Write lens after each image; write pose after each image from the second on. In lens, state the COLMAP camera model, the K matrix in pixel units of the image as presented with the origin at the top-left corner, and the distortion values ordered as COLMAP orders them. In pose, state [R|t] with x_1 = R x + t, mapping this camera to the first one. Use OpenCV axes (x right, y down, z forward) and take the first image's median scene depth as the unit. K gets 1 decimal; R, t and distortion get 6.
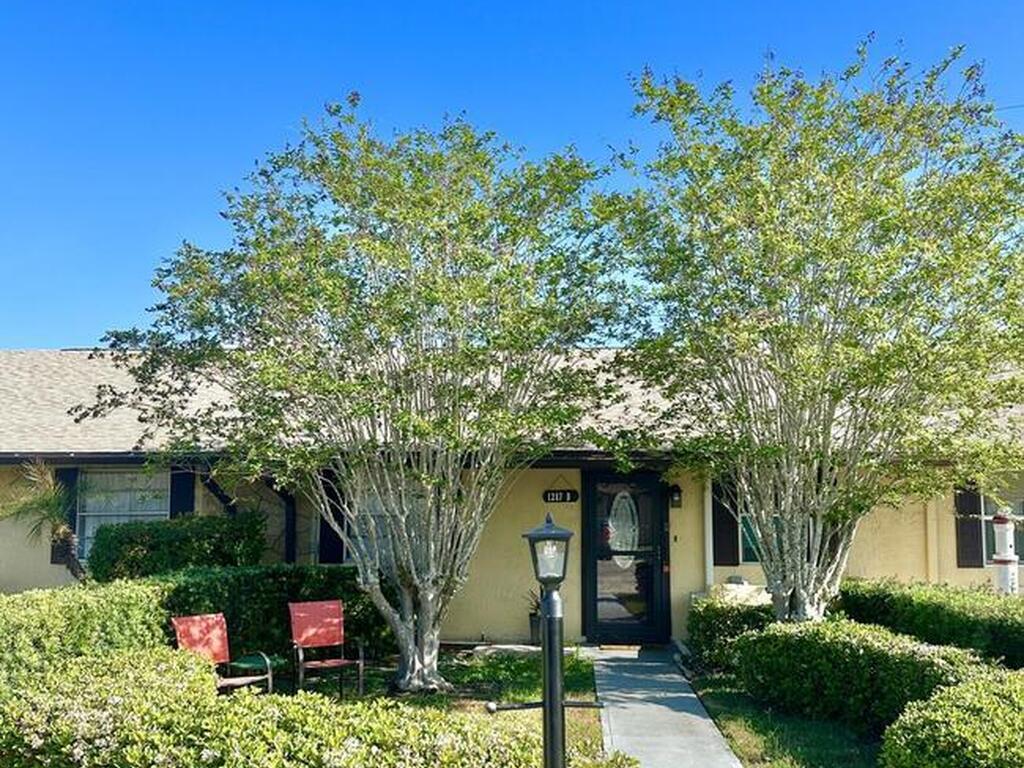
lens RADIAL K [[966.9, 0, 524.1], [0, 966.9, 429.2], [0, 0, 1]] dist [0.186577, -0.402200]
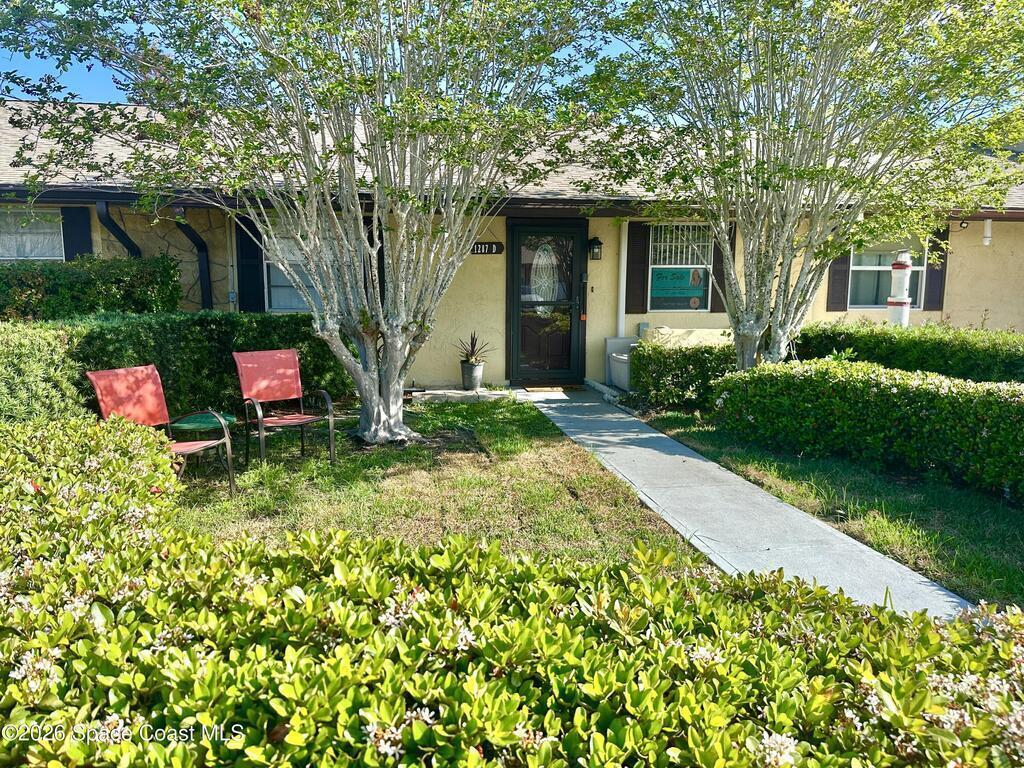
lens RADIAL K [[708.8, 0, 512.0], [0, 708.8, 384.0], [0, 0, 1]] dist [0.096597, -0.115032]
pose [[0.978551, -0.026379, 0.204307, -0.129544], [-0.019328, 0.975636, 0.218541, 0.062025], [-0.205095, -0.217802, 0.954200, 0.342354]]
